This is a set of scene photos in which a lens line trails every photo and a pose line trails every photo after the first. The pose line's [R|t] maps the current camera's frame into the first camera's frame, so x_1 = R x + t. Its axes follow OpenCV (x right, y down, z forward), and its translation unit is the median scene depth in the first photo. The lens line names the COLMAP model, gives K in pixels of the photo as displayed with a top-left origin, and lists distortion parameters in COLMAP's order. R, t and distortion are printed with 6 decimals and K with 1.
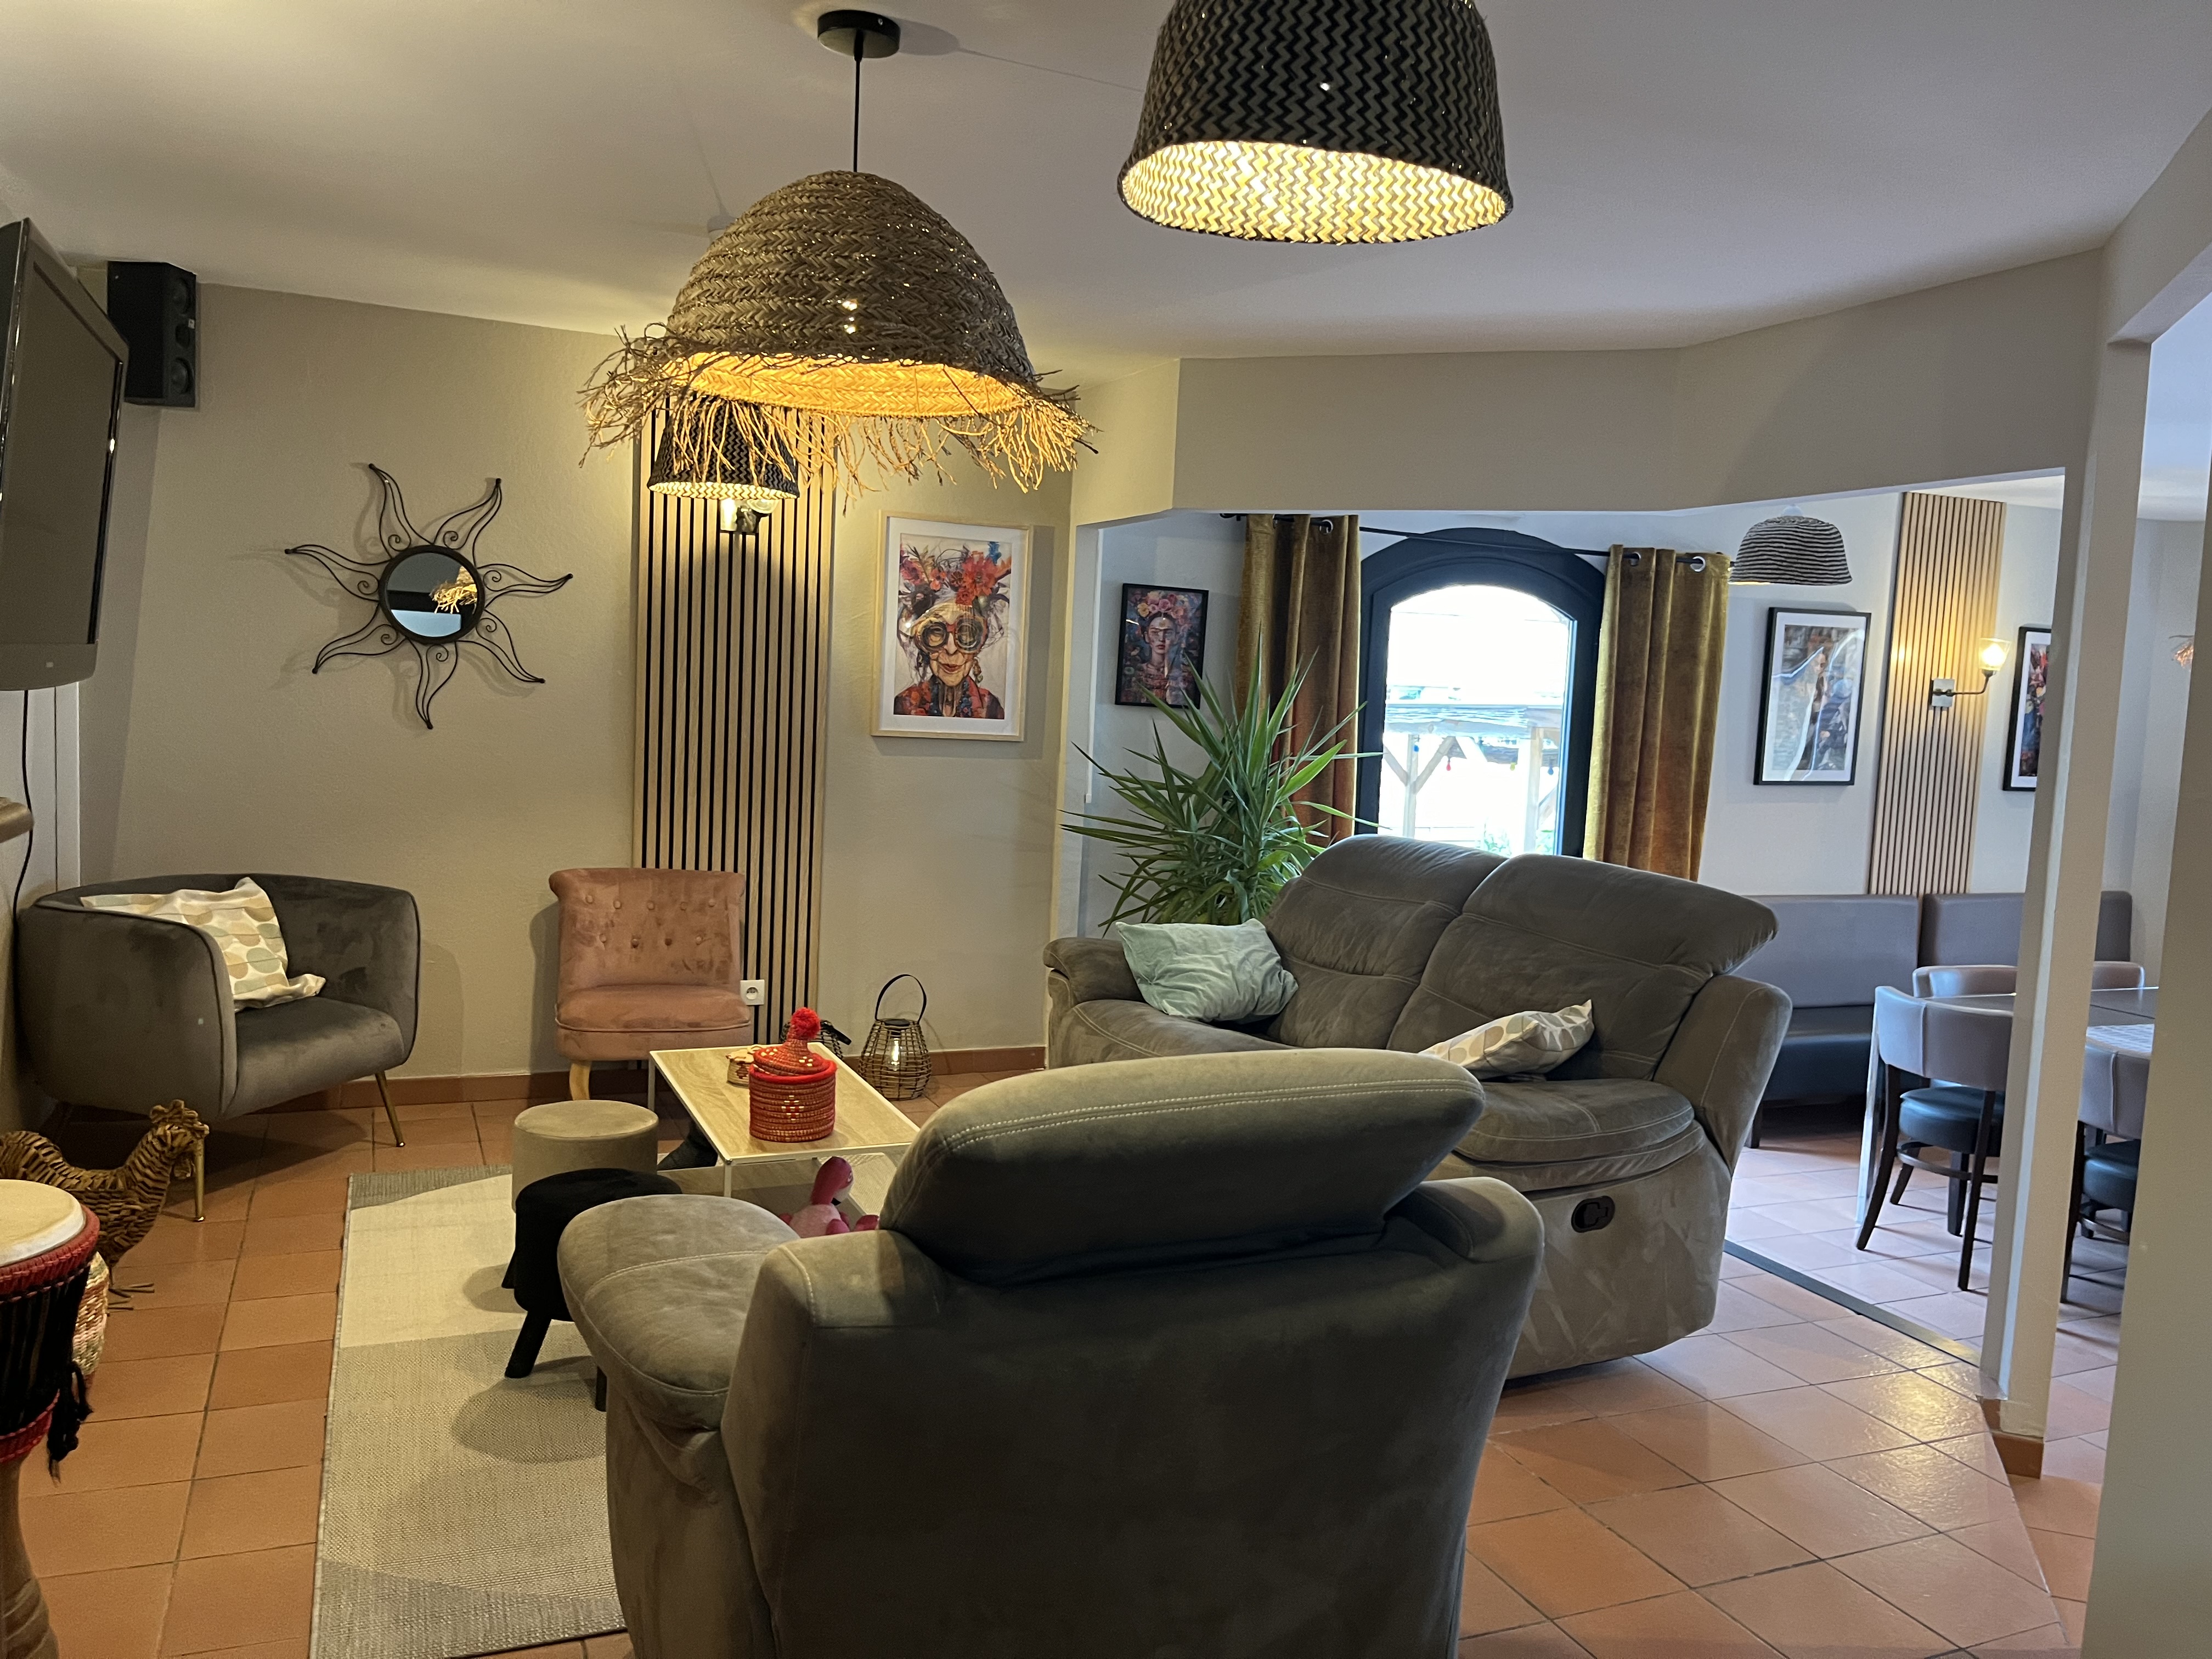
lens RADIAL K [[1678.2, 0, 1099.8], [0, 1678.2, 823.0], [0, 0, 1]] dist [0.010633, 0.003799]
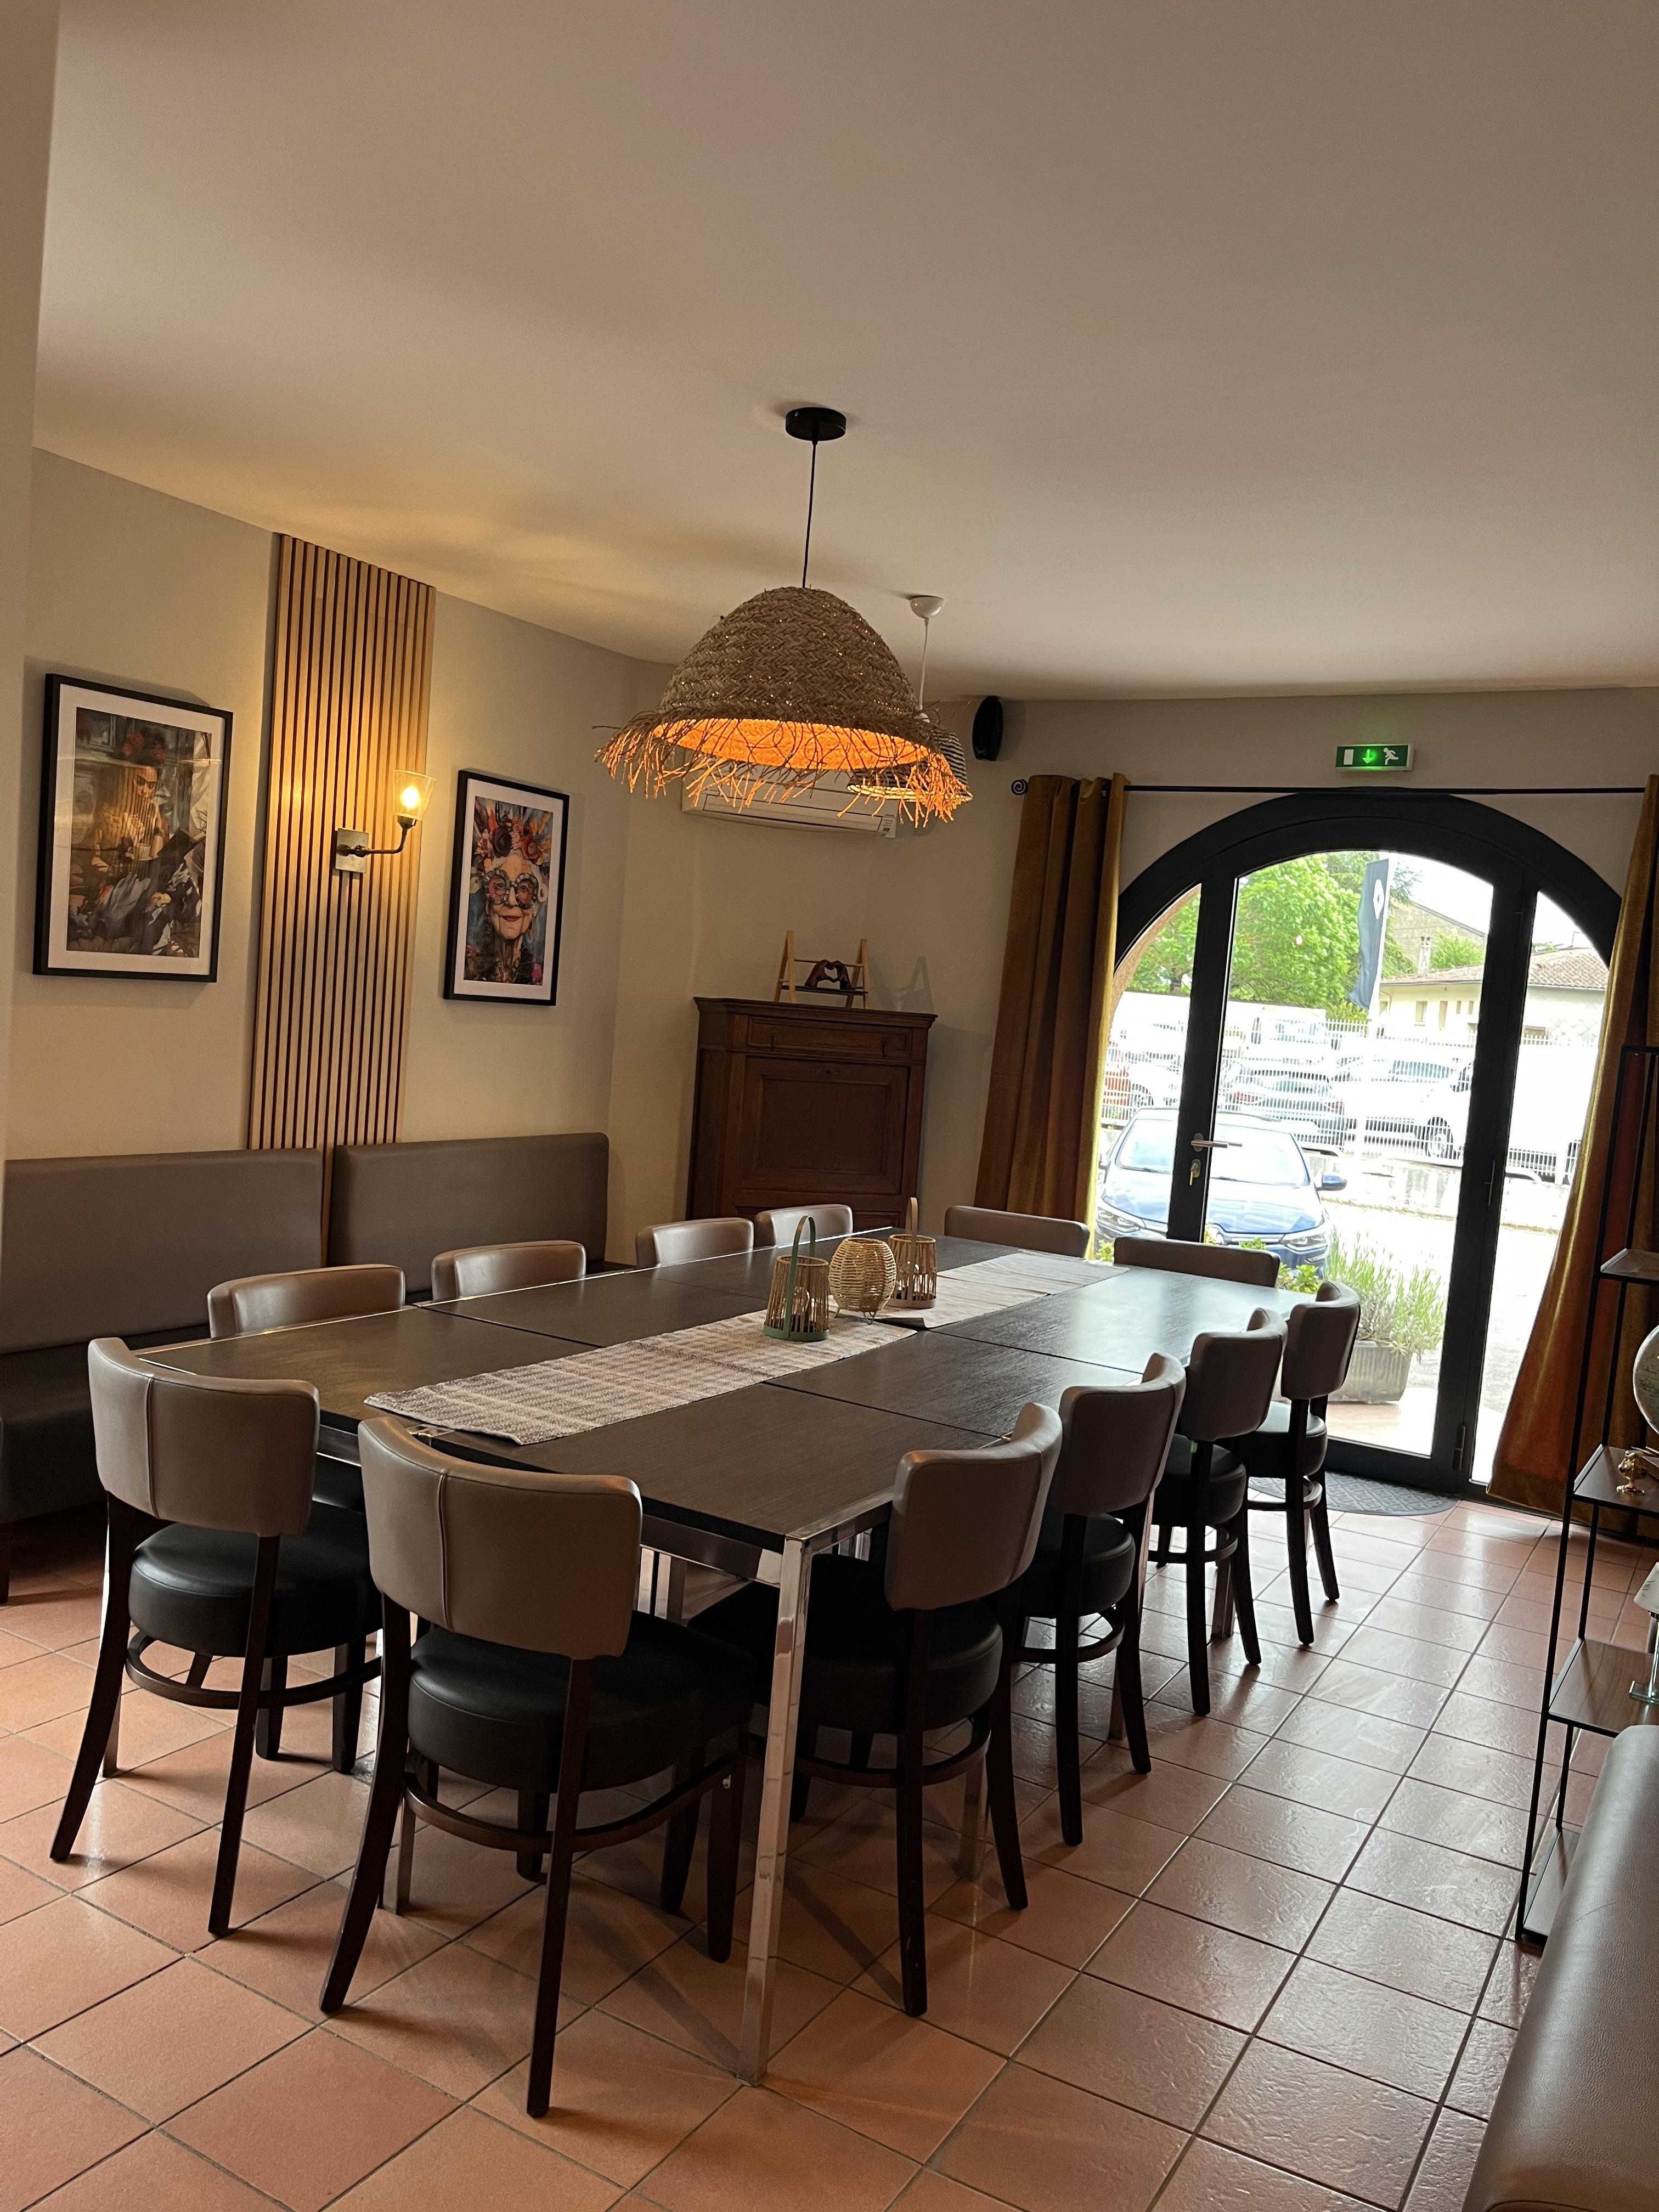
lens RADIAL K [[1678.2, 0, 827.5], [0, 1678.2, 1111.6], [0, 0, 1]] dist [0.010633, 0.003799]
pose [[0.803150, -0.020483, 0.595425, 0.249691], [0.006938, 0.999663, 0.025031, 0.012930], [-0.595737, -0.015973, 0.803021, 0.337339]]
